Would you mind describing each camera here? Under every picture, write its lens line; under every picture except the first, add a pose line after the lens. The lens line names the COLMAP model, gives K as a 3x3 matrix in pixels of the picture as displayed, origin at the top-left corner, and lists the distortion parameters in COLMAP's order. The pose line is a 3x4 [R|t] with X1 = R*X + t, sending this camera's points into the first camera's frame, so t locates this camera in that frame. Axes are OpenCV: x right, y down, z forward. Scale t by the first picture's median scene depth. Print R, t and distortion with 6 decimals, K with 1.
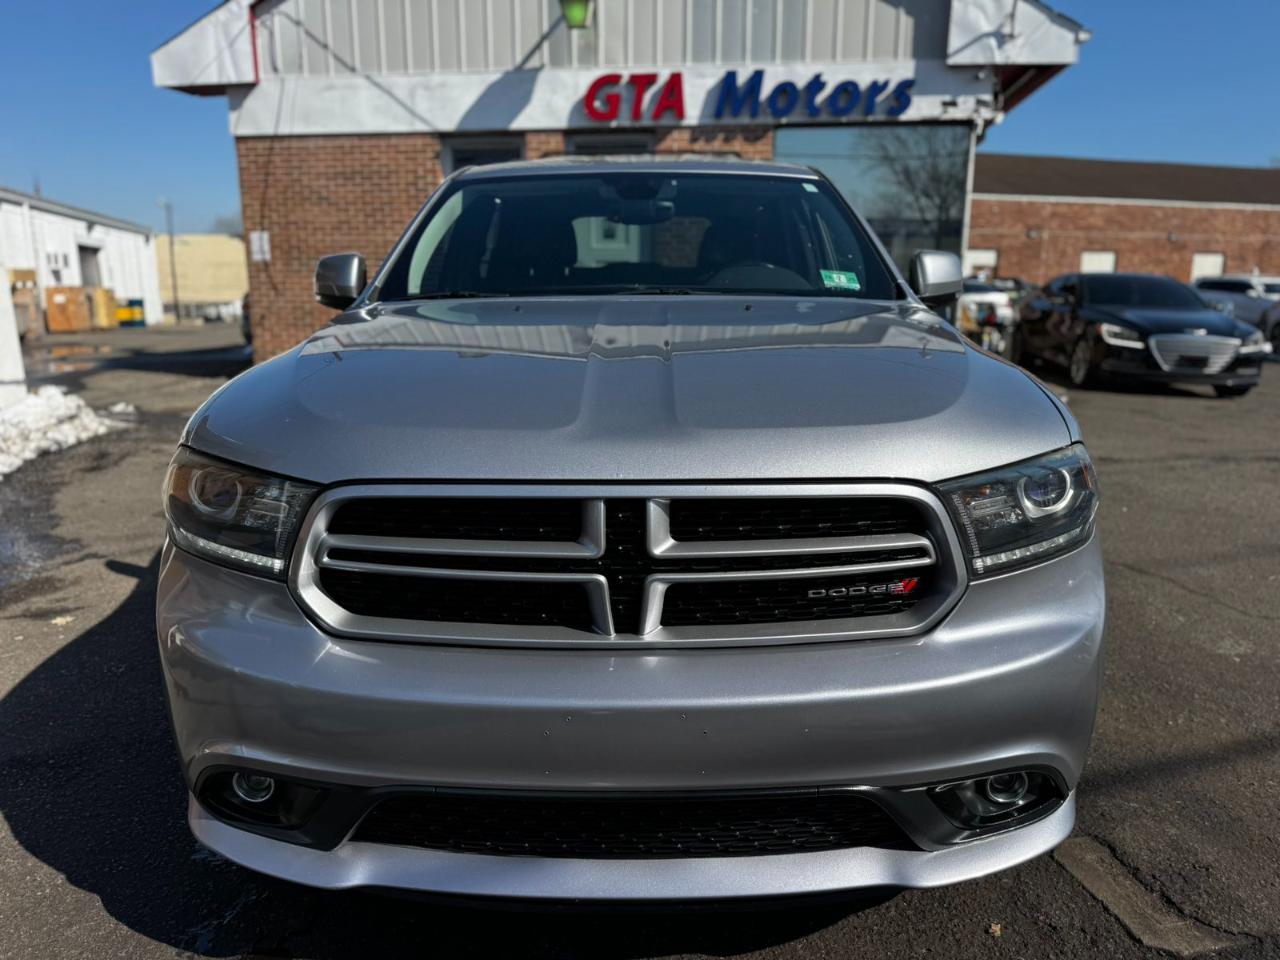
lens RADIAL K [[905.6, 0, 643.0], [0, 905.6, 488.8], [0, 0, 1]] dist [0.035414, -0.047632]
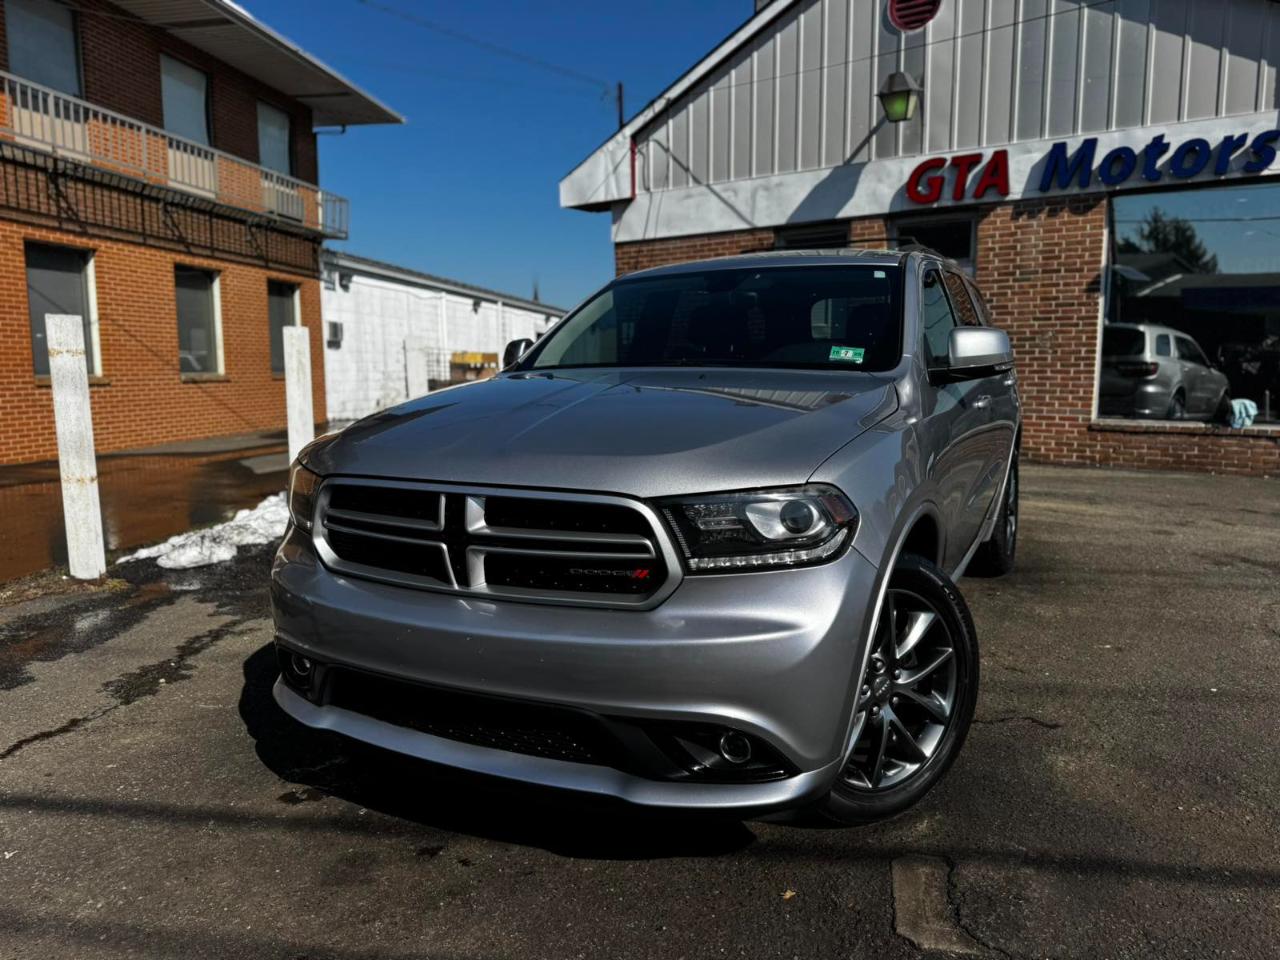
lens RADIAL K [[905.6, 0, 633.1], [0, 905.6, 483.9], [0, 0, 1]] dist [0.035414, -0.047632]
pose [[0.893247, 0.051911, -0.446560, 0.147210], [-0.090416, 0.993759, -0.065337, 0.010514], [0.440381, 0.098738, 0.892365, -0.040283]]
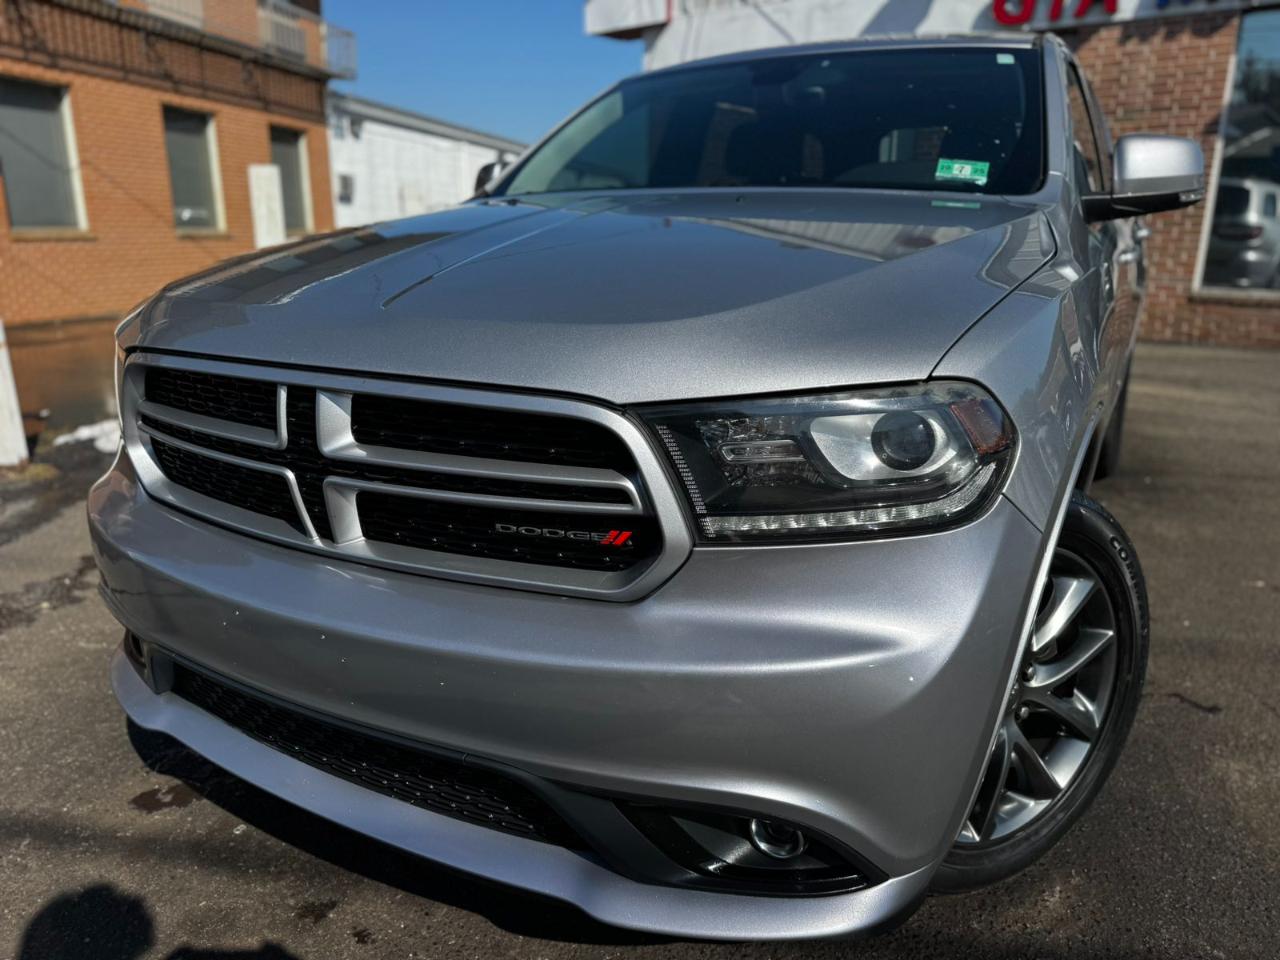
lens RADIAL K [[905.6, 0, 638.3], [0, 905.6, 486.7], [0, 0, 1]] dist [0.035414, -0.047632]
pose [[0.876661, 0.131783, -0.462707, 0.108837], [-0.105909, 0.991023, 0.081593, 0.000051], [0.469306, -0.022525, 0.882748, 0.055657]]
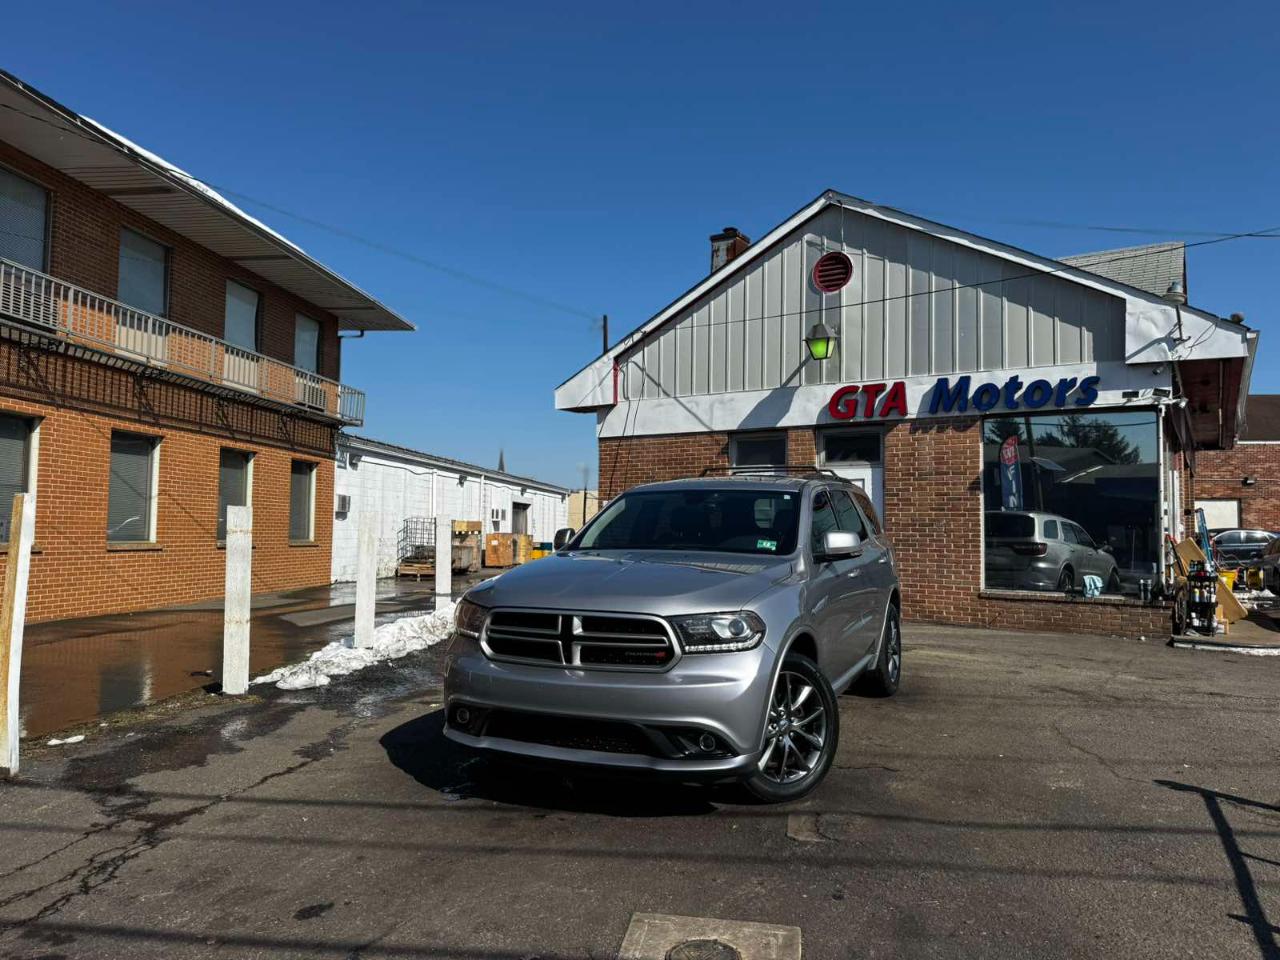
lens RADIAL K [[905.3, 0, 627.9], [0, 905.3, 475.8], [0, 0, 1]] dist [0.048324, -0.068827]
pose [[0.909513, -0.019330, -0.415226, 0.230523], [-0.097390, 0.961205, -0.258070, 0.052066], [0.404106, 0.275157, 0.872346, -0.278249]]
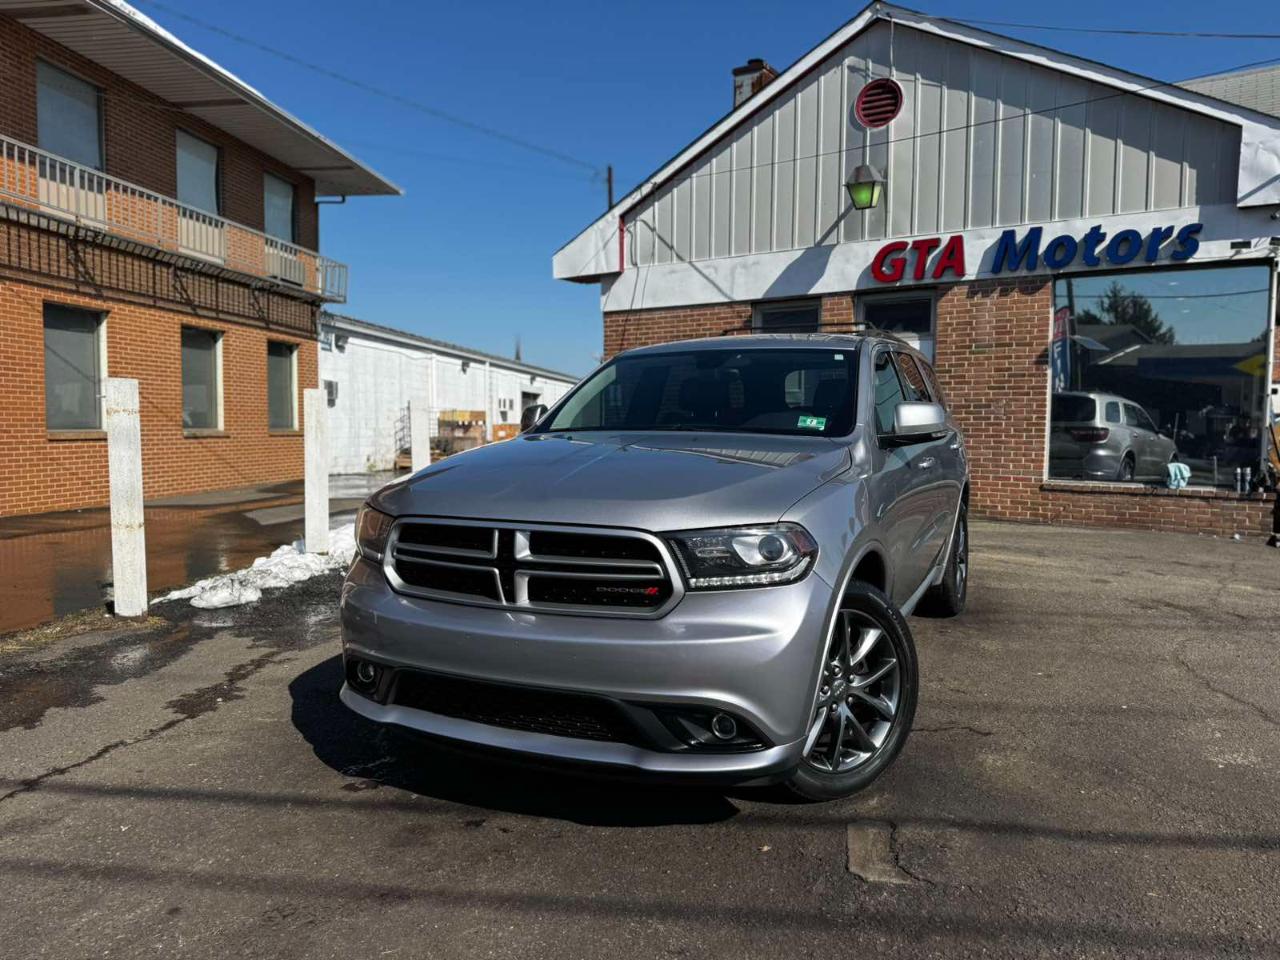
lens RADIAL K [[905.6, 0, 638.3], [0, 905.6, 478.6], [0, 0, 1]] dist [0.035414, -0.047632]
pose [[0.905564, 0.028066, -0.423281, 0.169043], [-0.094794, 0.985966, -0.137426, 0.022919], [0.413484, 0.164572, 0.895515, -0.107871]]
